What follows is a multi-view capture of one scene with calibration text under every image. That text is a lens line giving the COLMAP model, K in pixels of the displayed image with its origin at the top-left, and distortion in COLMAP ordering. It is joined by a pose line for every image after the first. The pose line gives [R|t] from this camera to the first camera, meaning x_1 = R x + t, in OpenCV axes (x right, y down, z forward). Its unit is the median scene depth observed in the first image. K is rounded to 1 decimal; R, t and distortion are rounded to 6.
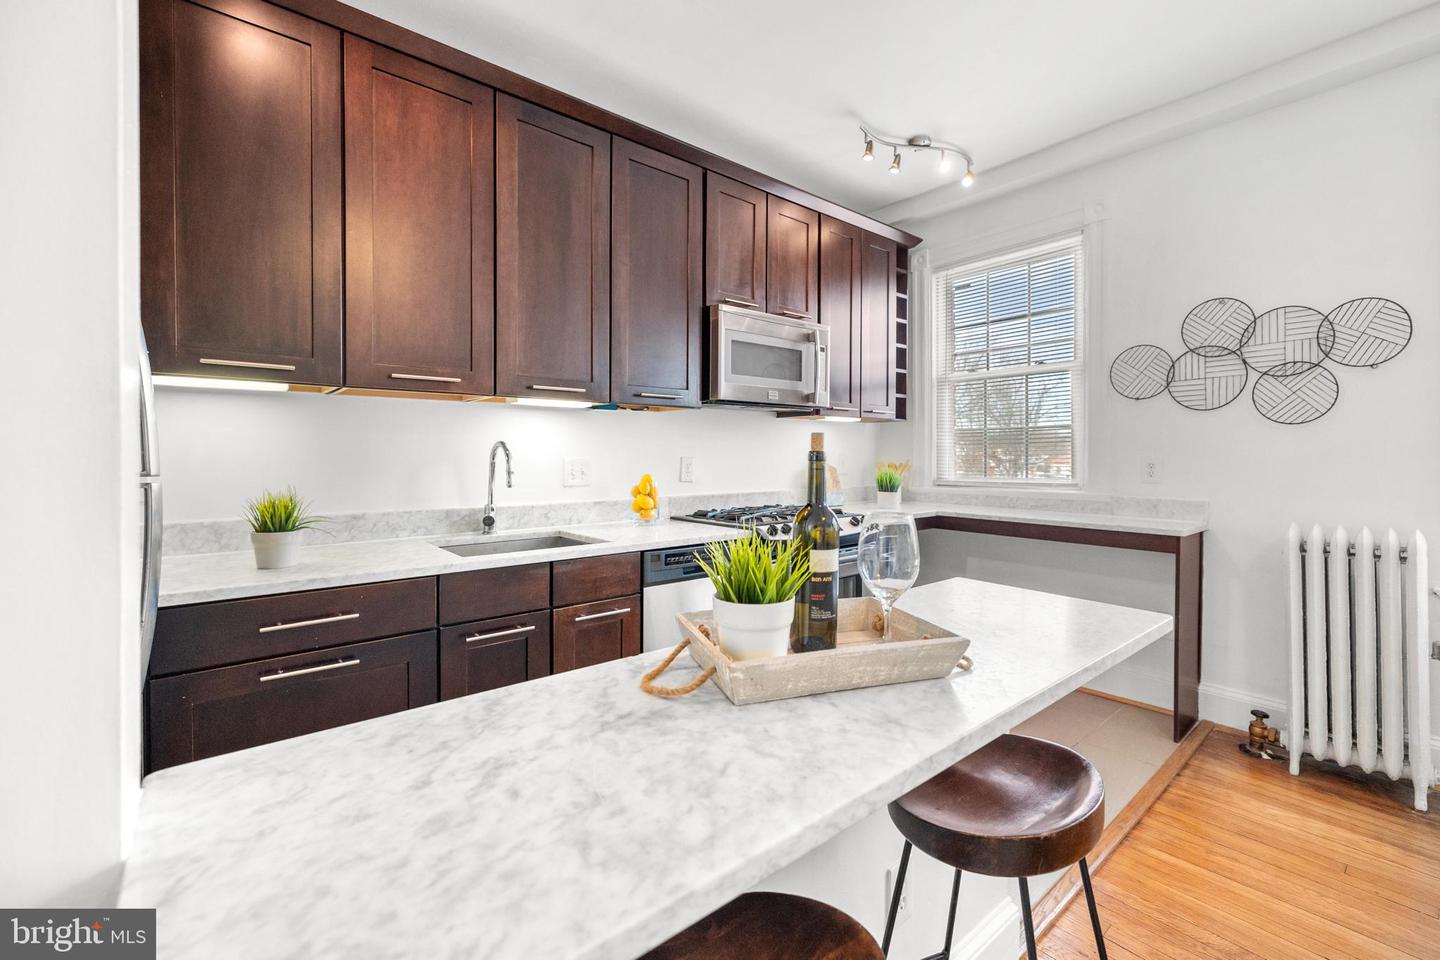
lens RADIAL K [[605.0, 0, 716.9], [0, 605.0, 459.6], [0, 0, 1]] dist [-0.000649, -0.000109]
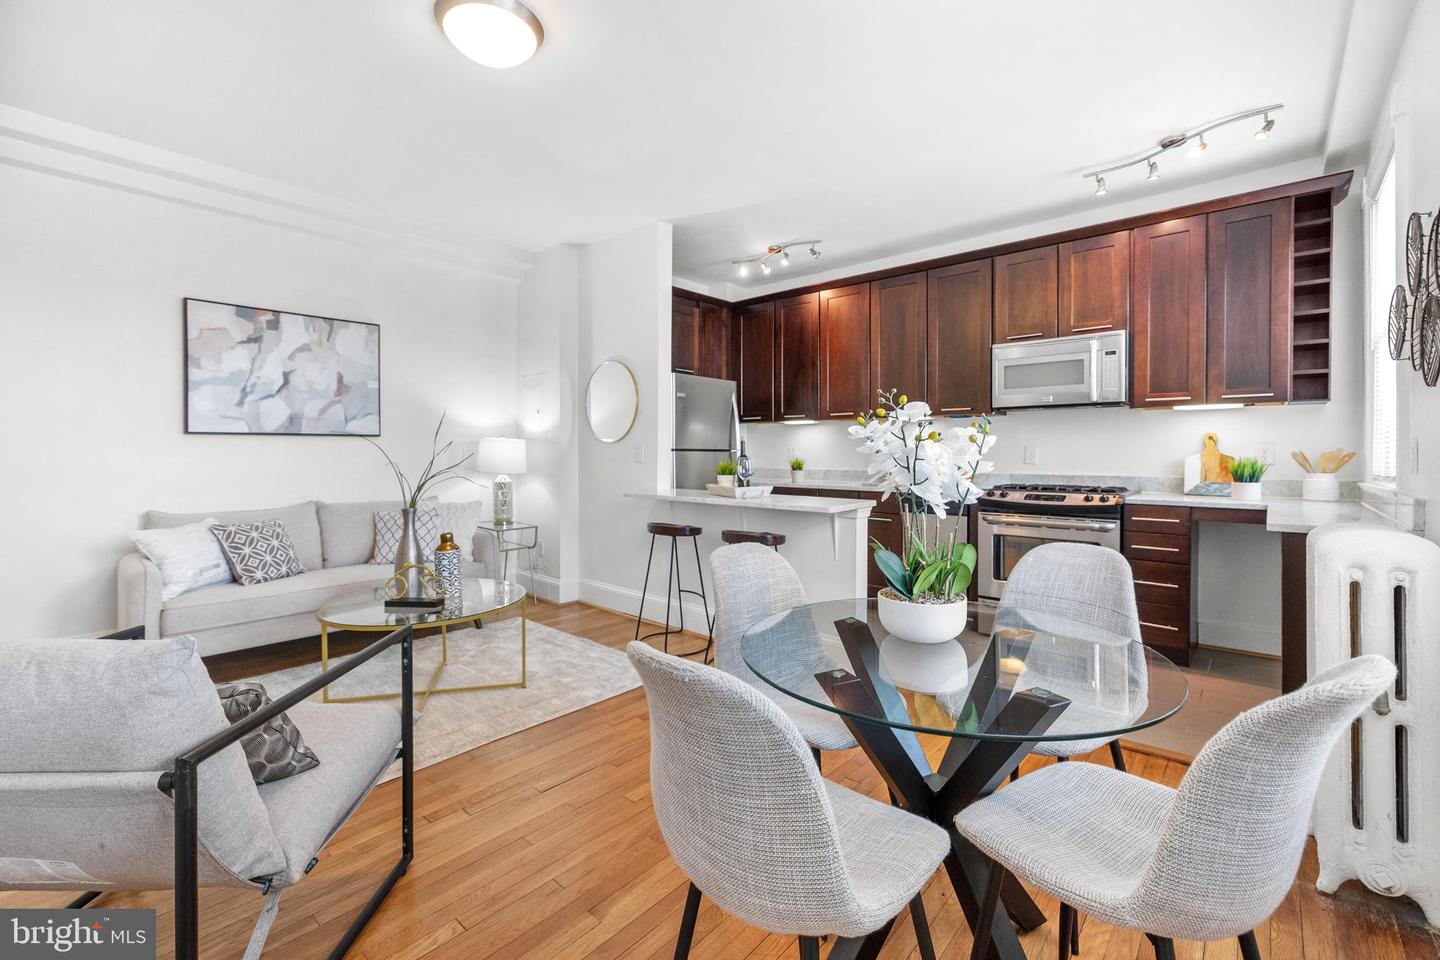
lens RADIAL K [[619.5, 0, 719.4], [0, 619.5, 458.6], [0, 0, 1]] dist [0.000244, -0.000169]
pose [[0.157399, 0.009069, -0.987493, 1.421762], [-0.011280, 0.999909, 0.007386, 0.025031], [0.987471, 0.009977, 0.157487, 0.077431]]
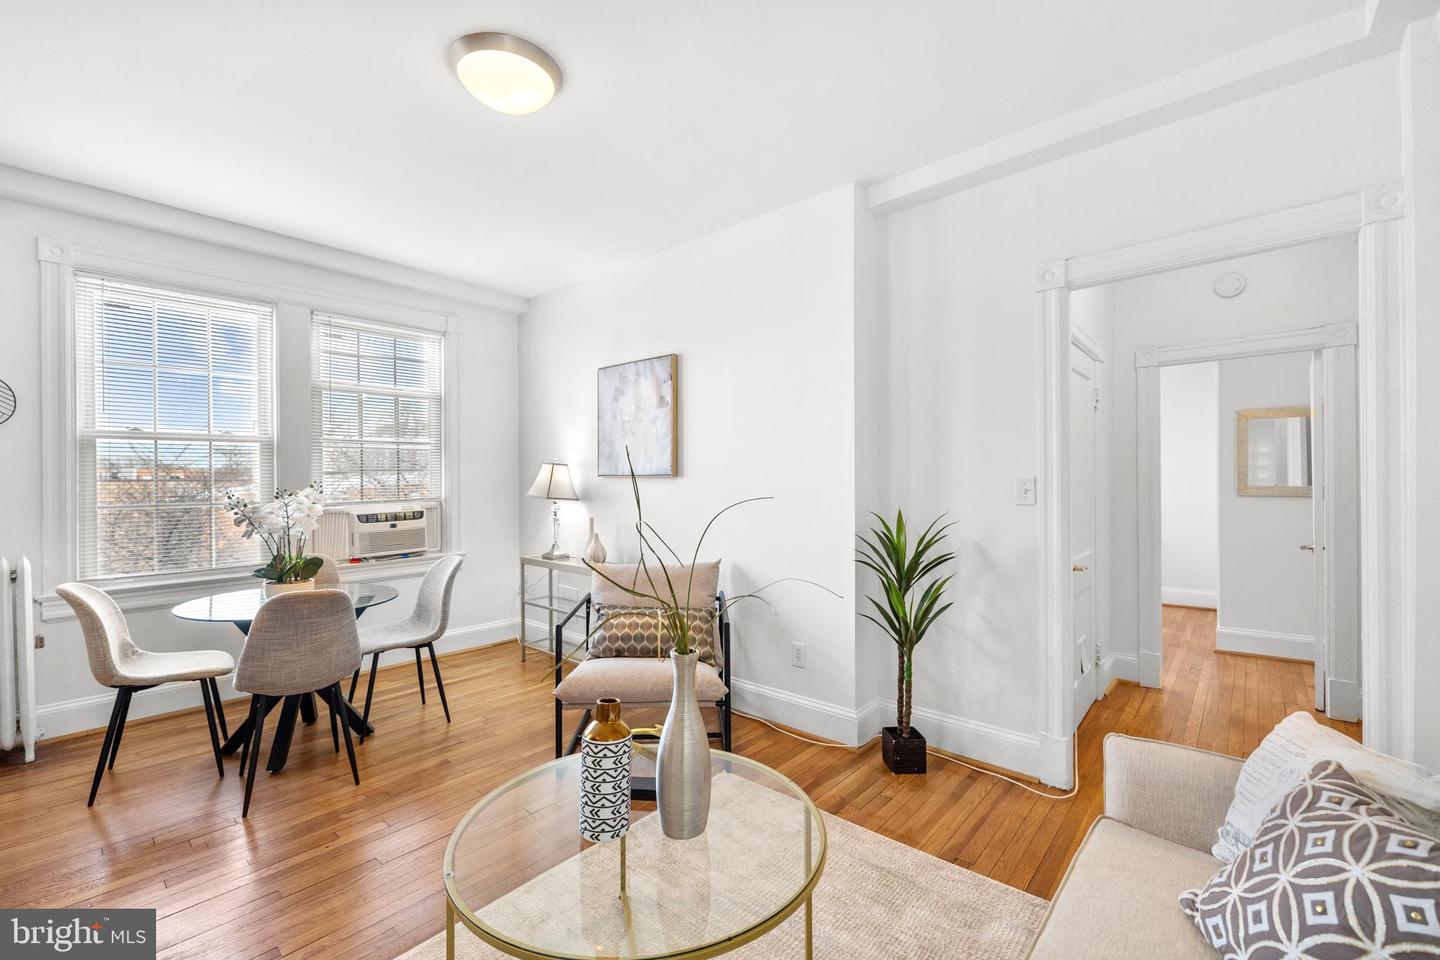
lens RADIAL K [[602.4, 0, 720.0], [0, 602.4, 480.0], [0, 0, 1]] dist [-0.000120, -0.000055]
pose [[-0.152946, 0.006595, 0.988213, -0.321464], [0.021510, 0.999763, -0.003343, -0.013009], [-0.988000, 0.020745, -0.153051, -0.262829]]
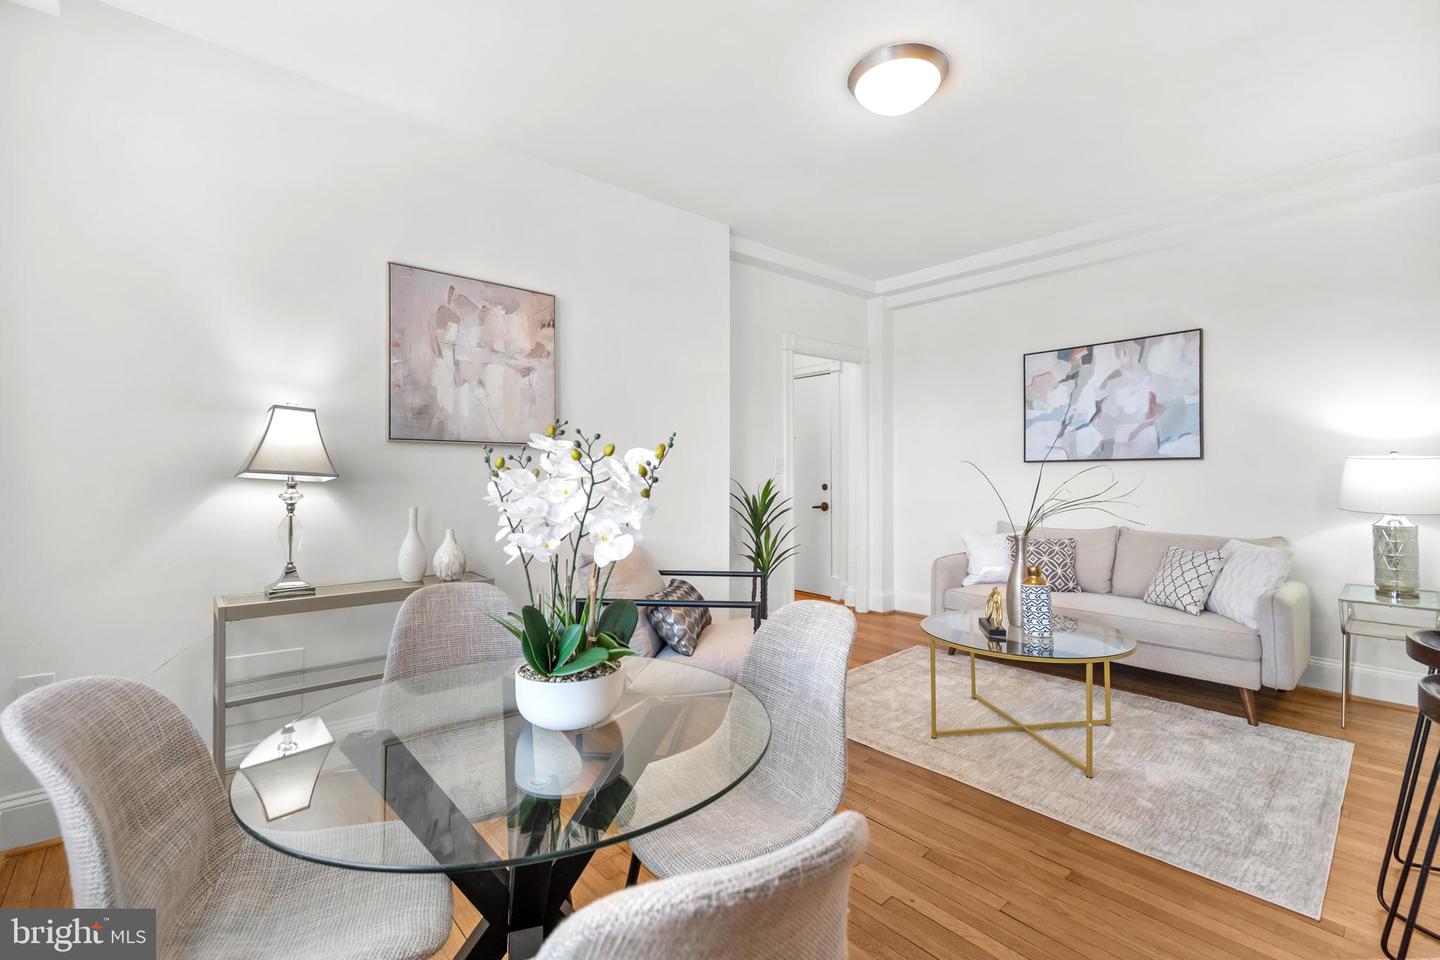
lens RADIAL K [[621.0, 0, 722.2], [0, 621.0, 473.5], [0, 0, 1]] dist [-0.000036, 0.000021]
pose [[-0.999462, -0.000976, -0.032794, 0.794361], [-0.001281, 0.999956, 0.009278, 0.009411], [0.032783, 0.009315, -0.999419, 0.802385]]
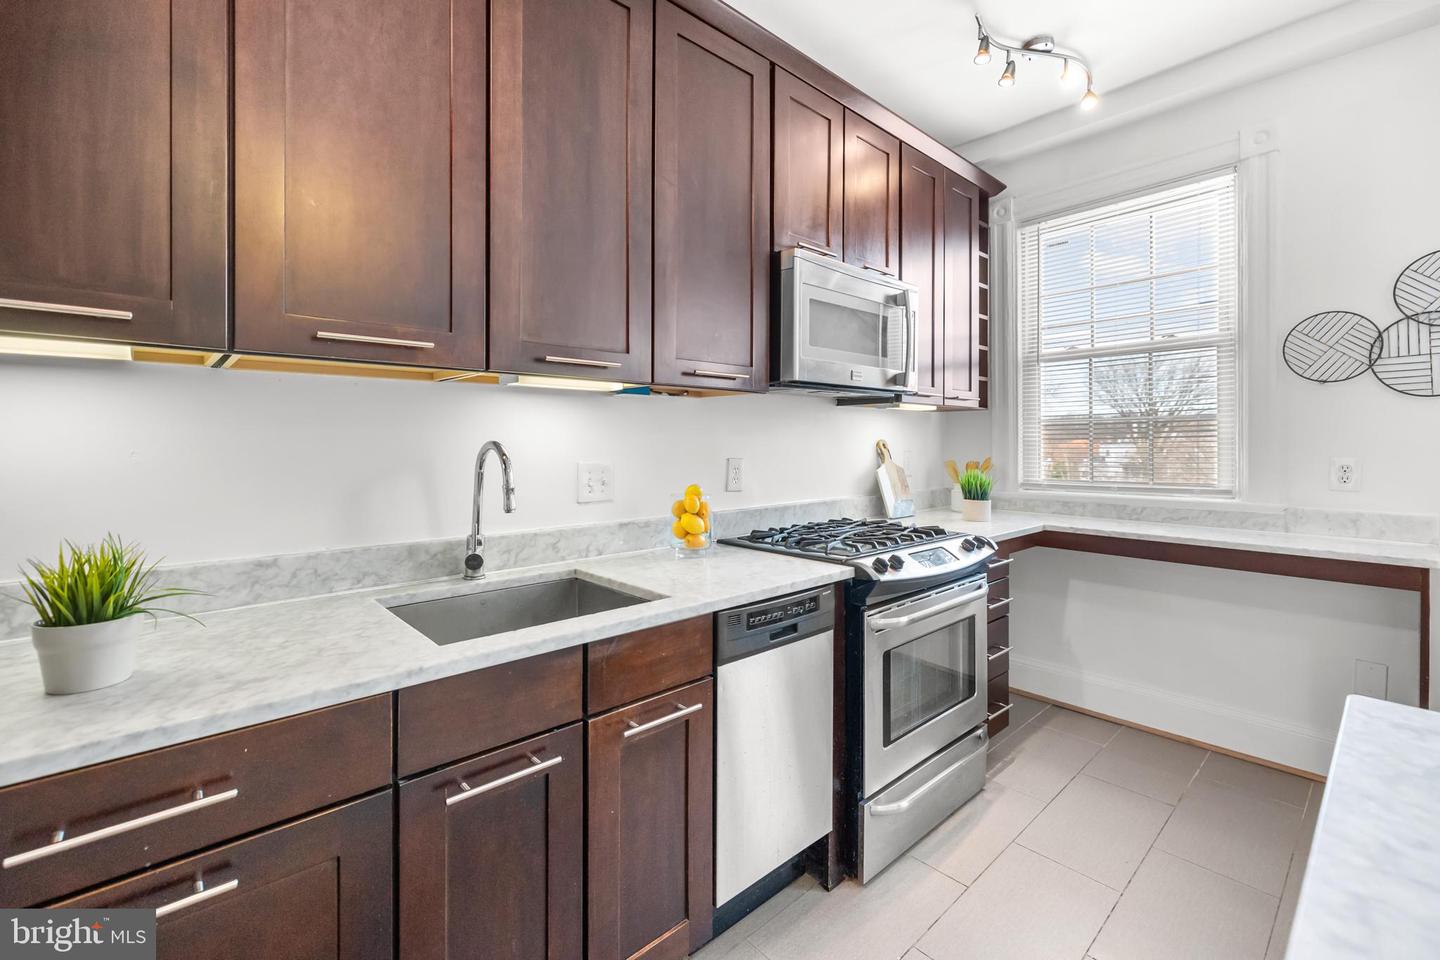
lens RADIAL K [[617.5, 0, 711.2], [0, 617.5, 441.6], [0, 0, 1]] dist [0.000556, -0.000002]
pose [[0.999218, -0.001853, 0.039493, -0.124217], [0.002278, 0.999940, -0.010716, -0.018907], [-0.039471, 0.010798, 0.999162, 0.269214]]
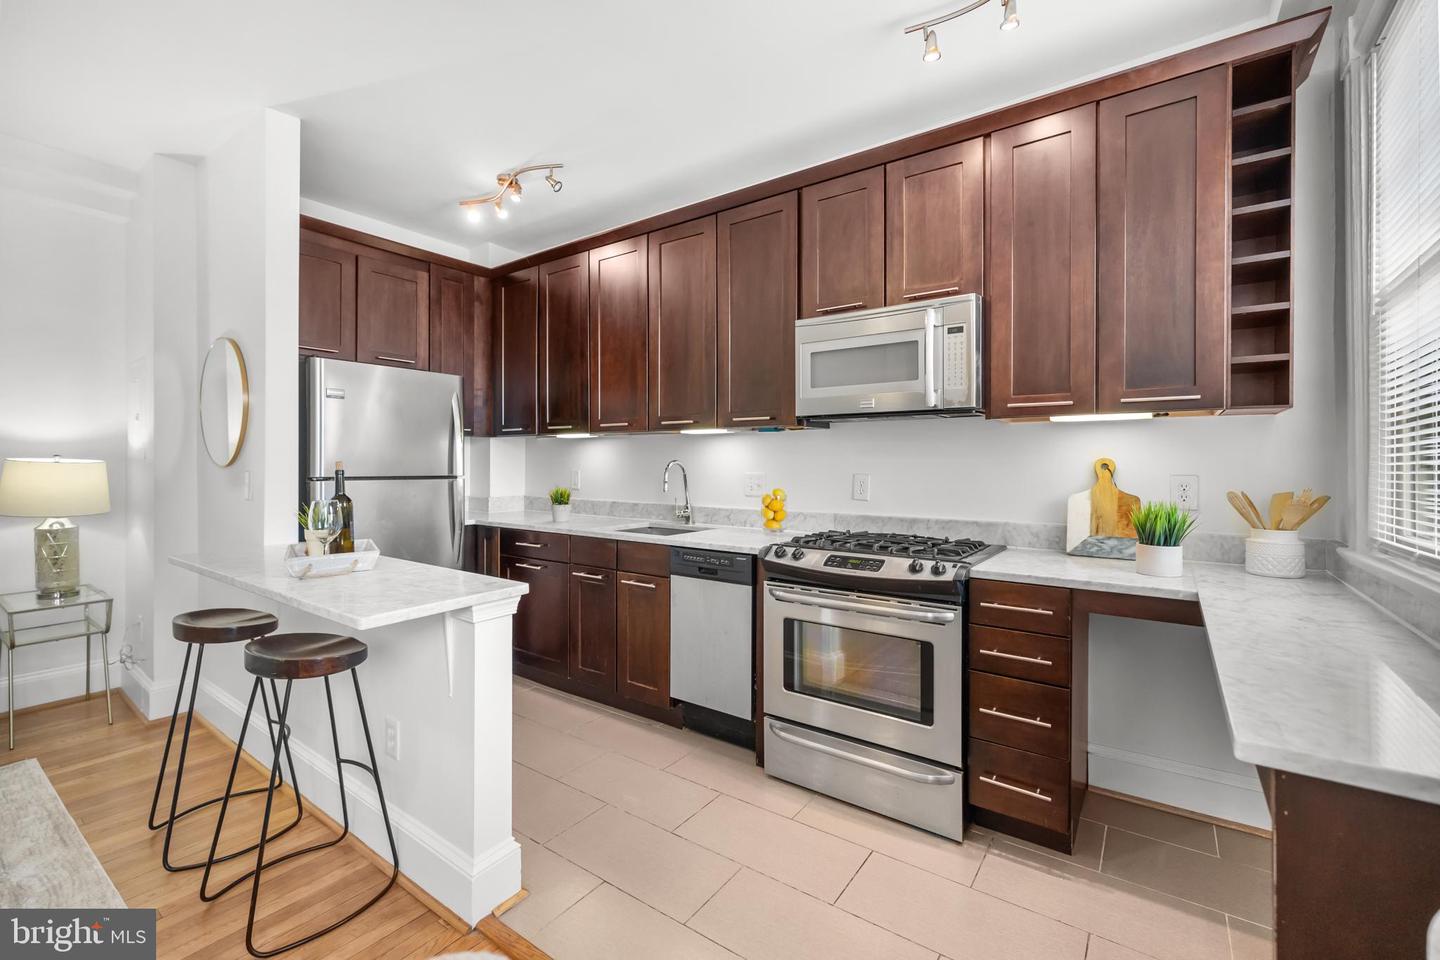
lens RADIAL K [[615.2, 0, 718.9], [0, 615.2, 464.7], [0, 0, 1]] dist [-0.000910, 0.000100]
pose [[0.253322, 0.003014, -0.967377, 0.942255], [-0.012285, 0.999925, -0.000101, -0.018006], [0.967304, 0.011910, 0.253340, 0.617214]]
